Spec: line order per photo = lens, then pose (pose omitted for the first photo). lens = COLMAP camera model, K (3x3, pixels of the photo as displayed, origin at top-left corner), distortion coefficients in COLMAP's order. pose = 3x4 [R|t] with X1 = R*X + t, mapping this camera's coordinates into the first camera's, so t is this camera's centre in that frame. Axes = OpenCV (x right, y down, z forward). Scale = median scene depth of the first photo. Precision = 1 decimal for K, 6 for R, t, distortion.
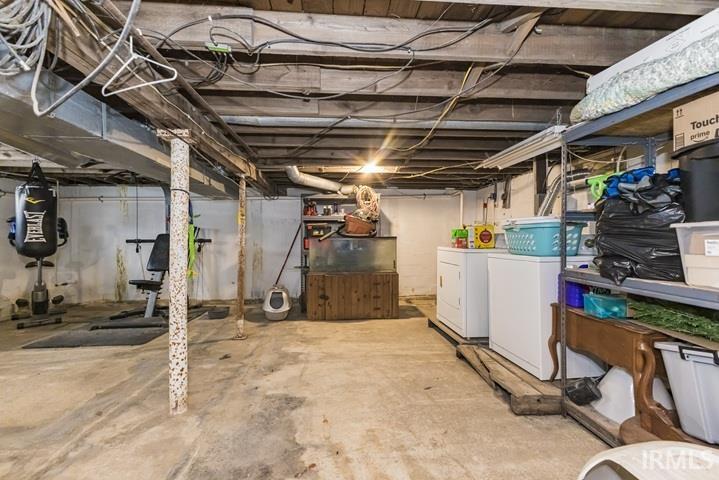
lens RADIAL K [[315.2, 0, 361.4], [0, 315.2, 241.9], [0, 0, 1]] dist [0.002534, -0.000023]
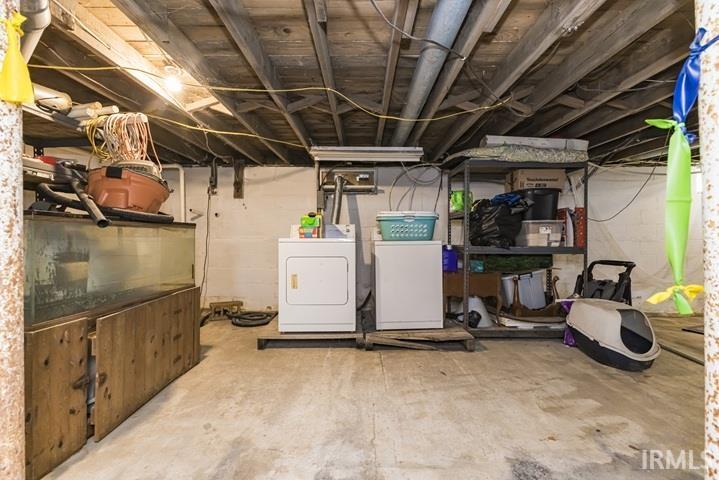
lens RADIAL K [[315.2, 0, 361.4], [0, 315.2, 241.9], [0, 0, 1]] dist [0.002534, -0.000023]
pose [[0.088278, -0.015612, 0.995974, -0.609991], [0.020411, 0.999696, 0.013862, 0.023609], [-0.995887, 0.019105, 0.088570, 0.891333]]
